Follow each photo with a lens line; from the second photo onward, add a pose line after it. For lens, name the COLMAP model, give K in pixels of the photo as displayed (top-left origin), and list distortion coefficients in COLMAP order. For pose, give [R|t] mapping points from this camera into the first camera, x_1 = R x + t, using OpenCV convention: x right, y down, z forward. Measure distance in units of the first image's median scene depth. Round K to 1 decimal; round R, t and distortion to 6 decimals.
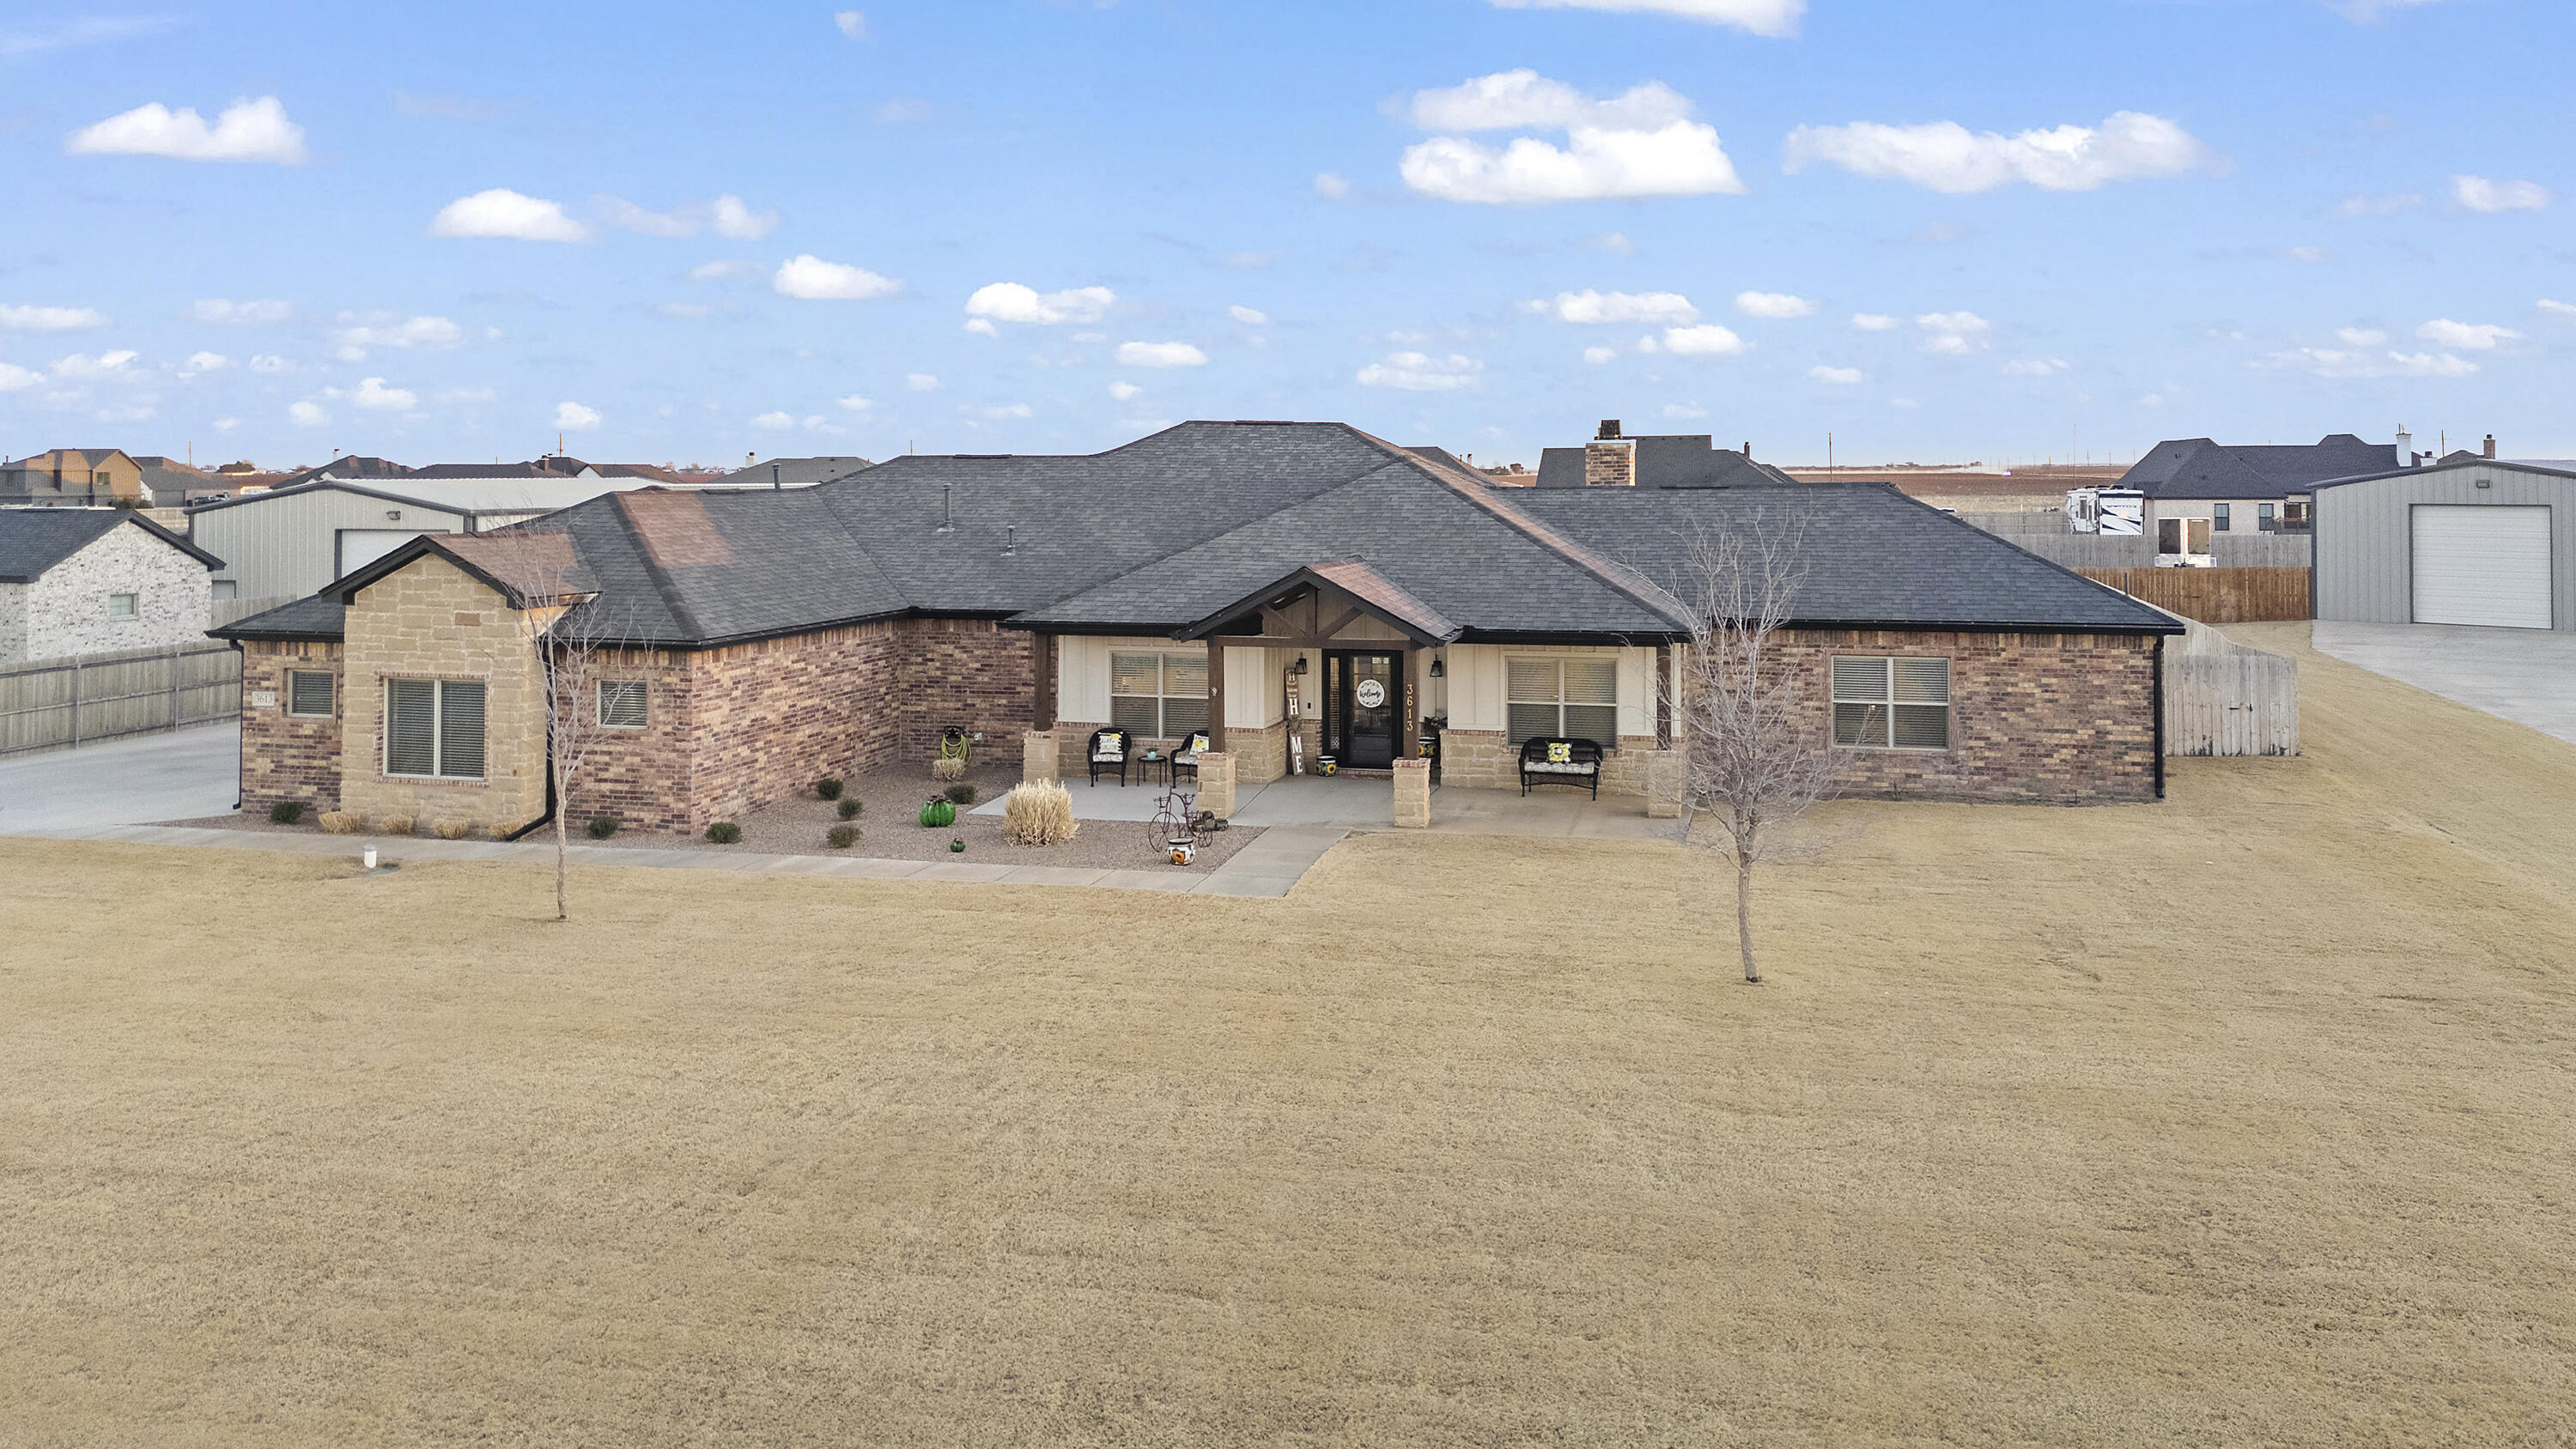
lens RADIAL K [[1905.5, 0, 1288.1], [0, 1905.5, 477.2], [0, 0, 1]] dist [0.037312, -0.040030]
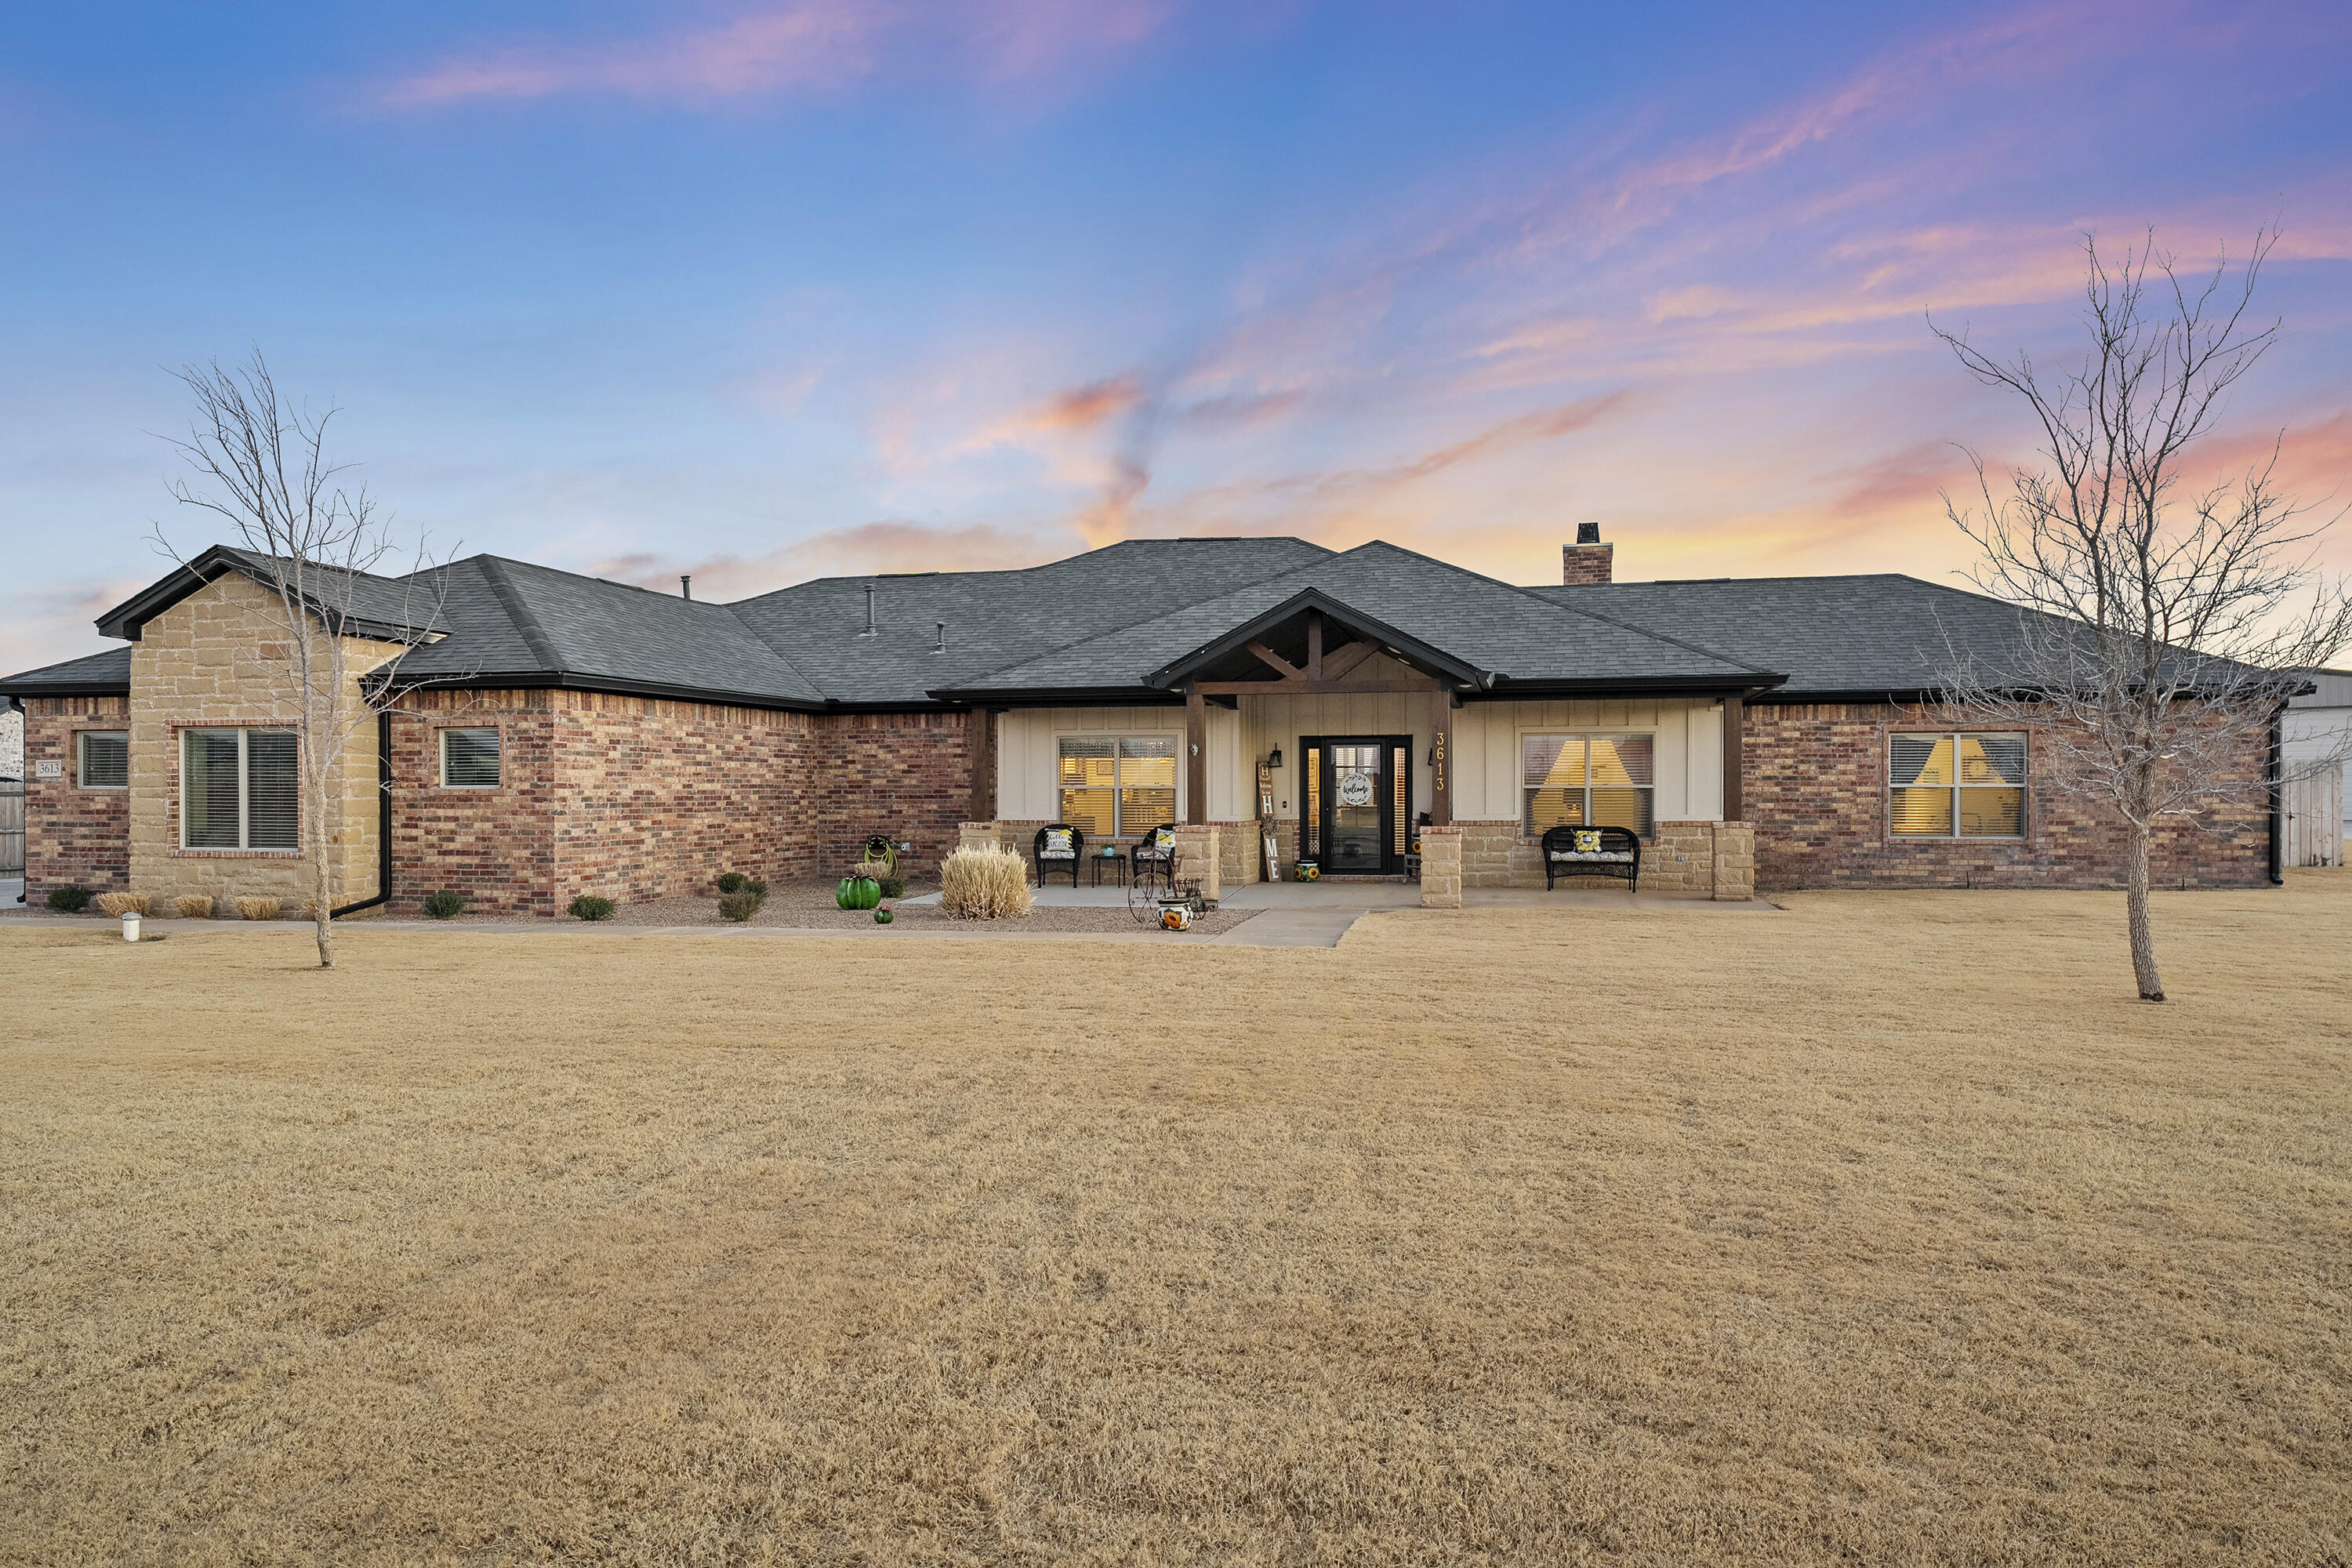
lens RADIAL K [[1517.9, 0, 1193.4], [0, 1517.9, 840.4], [0, 0, 1]] dist [-0.031738, 0.026861]
pose [[0.999487, 0.000144, 0.032021, -0.058135], [-0.001098, 0.999556, 0.029776, 0.126472], [-0.032002, -0.029796, 0.999044, 0.330794]]
